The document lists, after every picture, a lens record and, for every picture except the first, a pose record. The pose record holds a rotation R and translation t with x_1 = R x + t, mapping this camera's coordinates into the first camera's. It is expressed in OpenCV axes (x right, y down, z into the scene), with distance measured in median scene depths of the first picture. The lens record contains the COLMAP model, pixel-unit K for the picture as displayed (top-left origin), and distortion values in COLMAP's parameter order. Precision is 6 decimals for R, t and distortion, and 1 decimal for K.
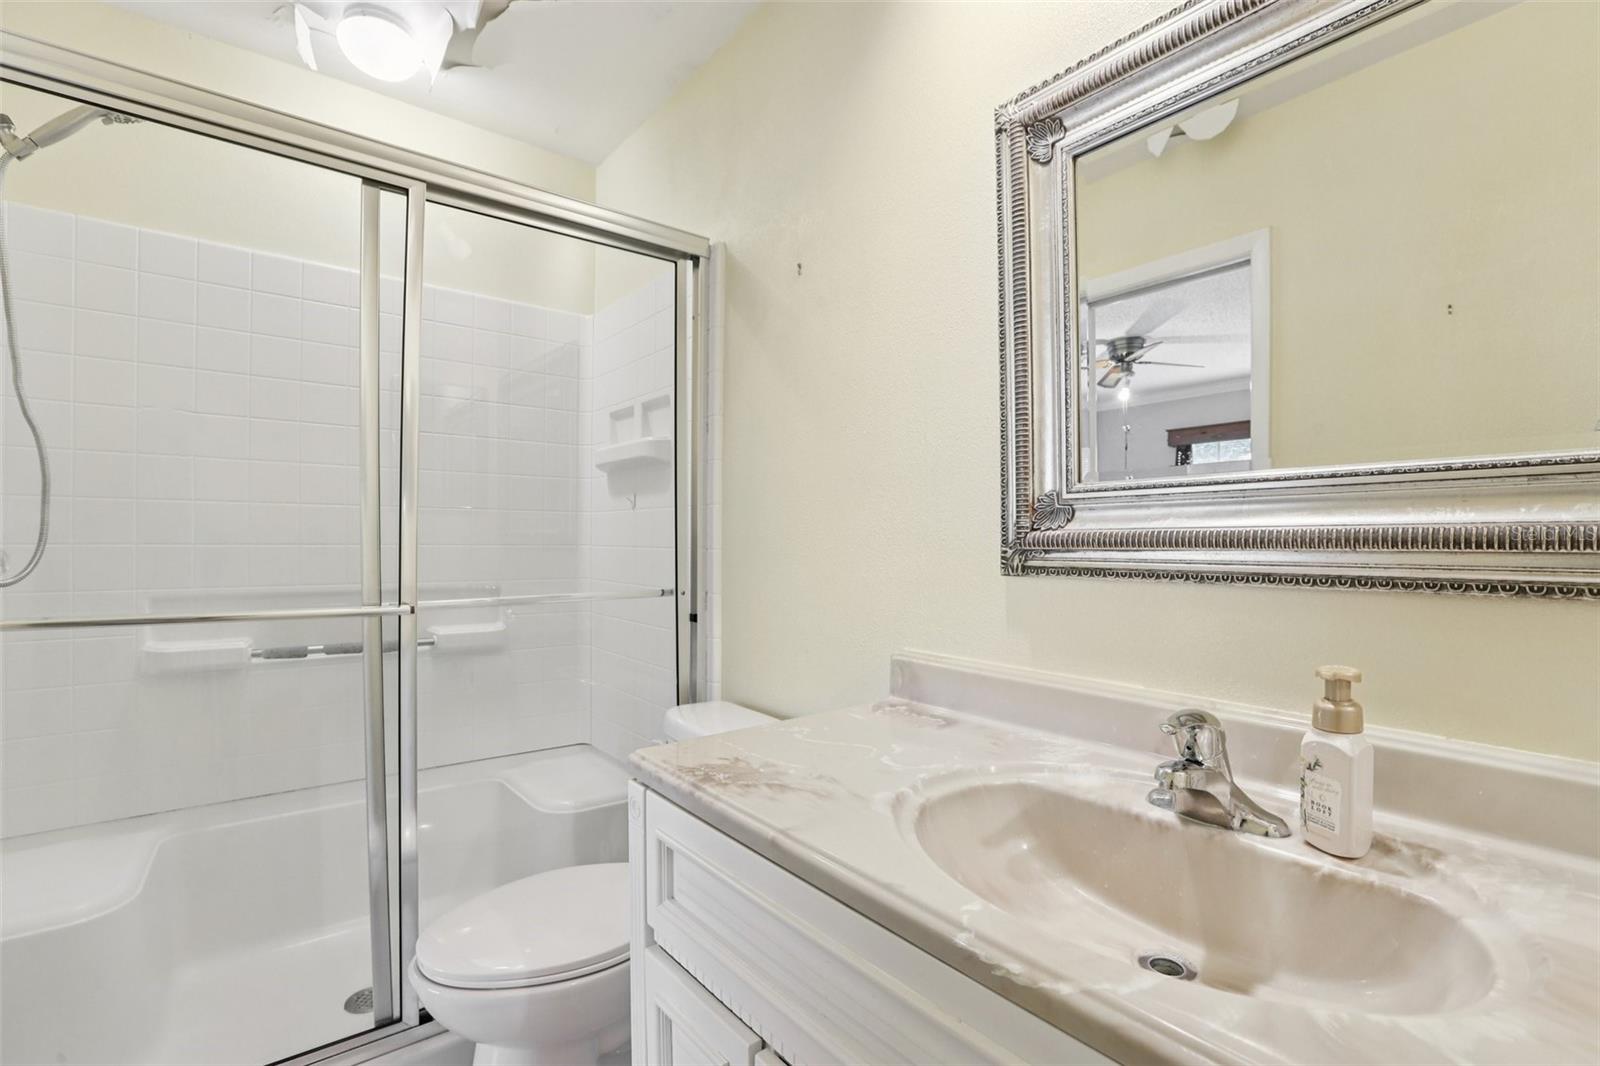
lens RADIAL K [[726.3, 0, 789.2], [0, 726.3, 534.0], [0, 0, 1]] dist [-0.053734, 0.017802]
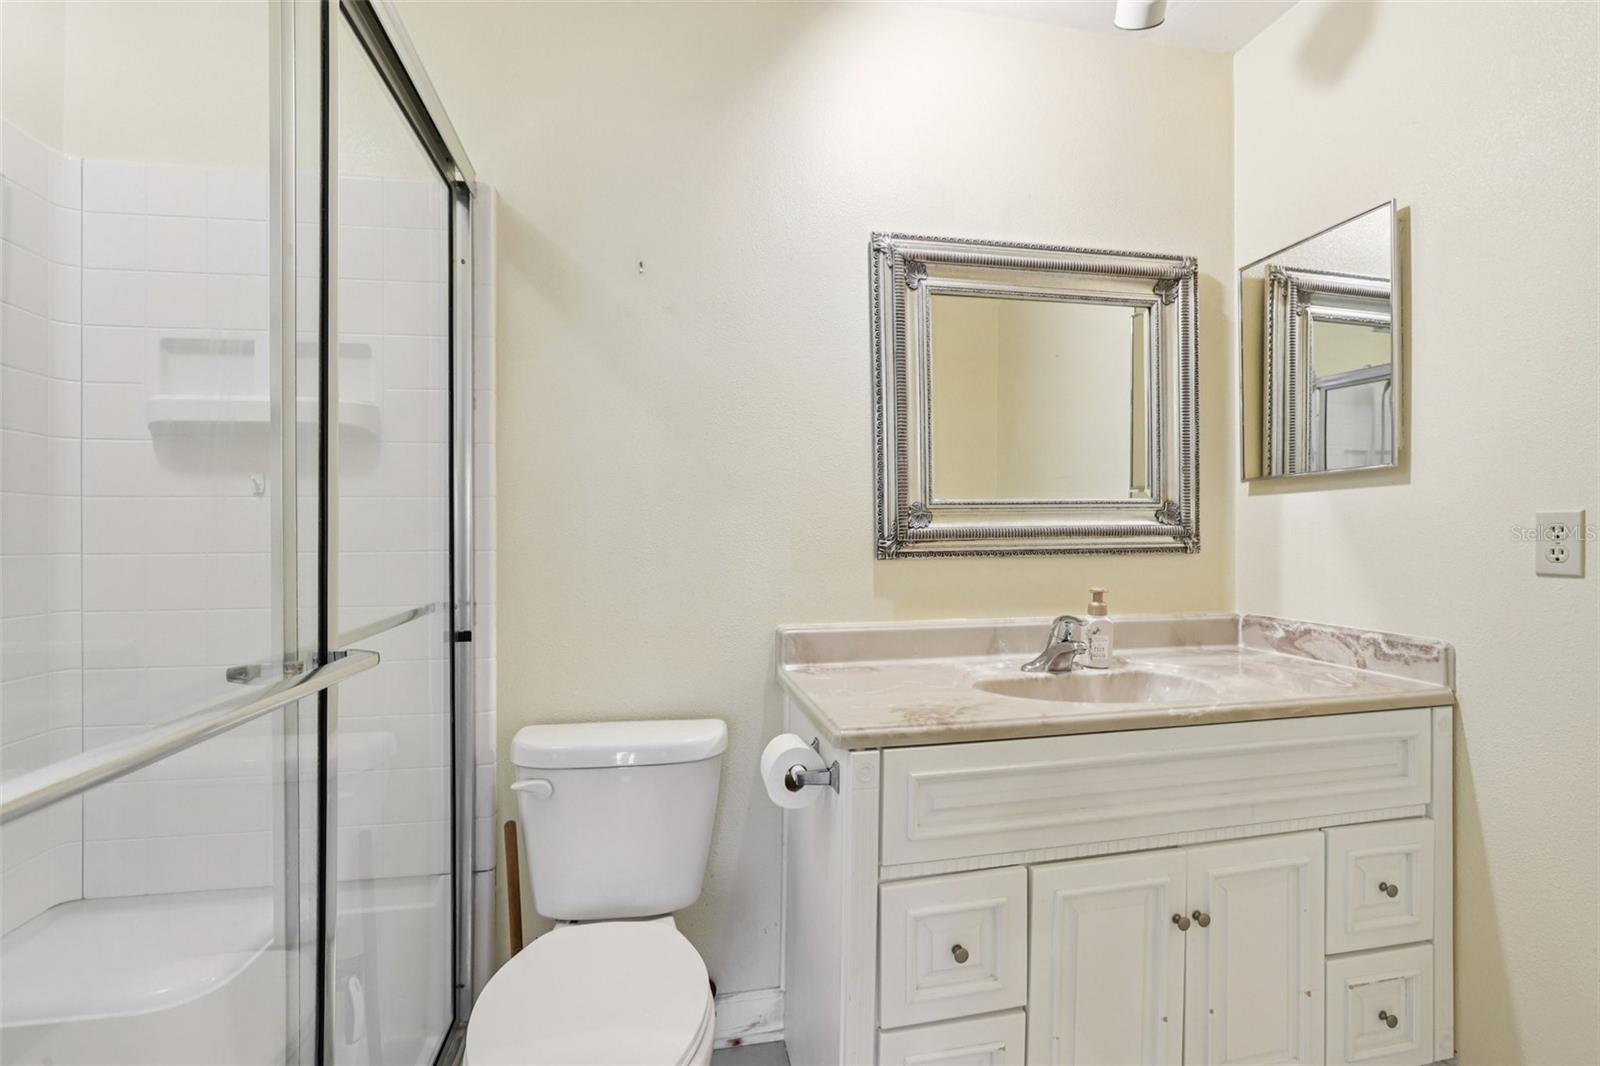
lens RADIAL K [[726.3, 0, 789.8], [0, 726.3, 537.9], [0, 0, 1]] dist [-0.053734, 0.017802]
pose [[0.458102, -0.000562, 0.888900, -1.155295], [0.007273, 0.999969, -0.003116, 0.018649], [-0.888870, 0.007892, 0.458091, 0.534324]]
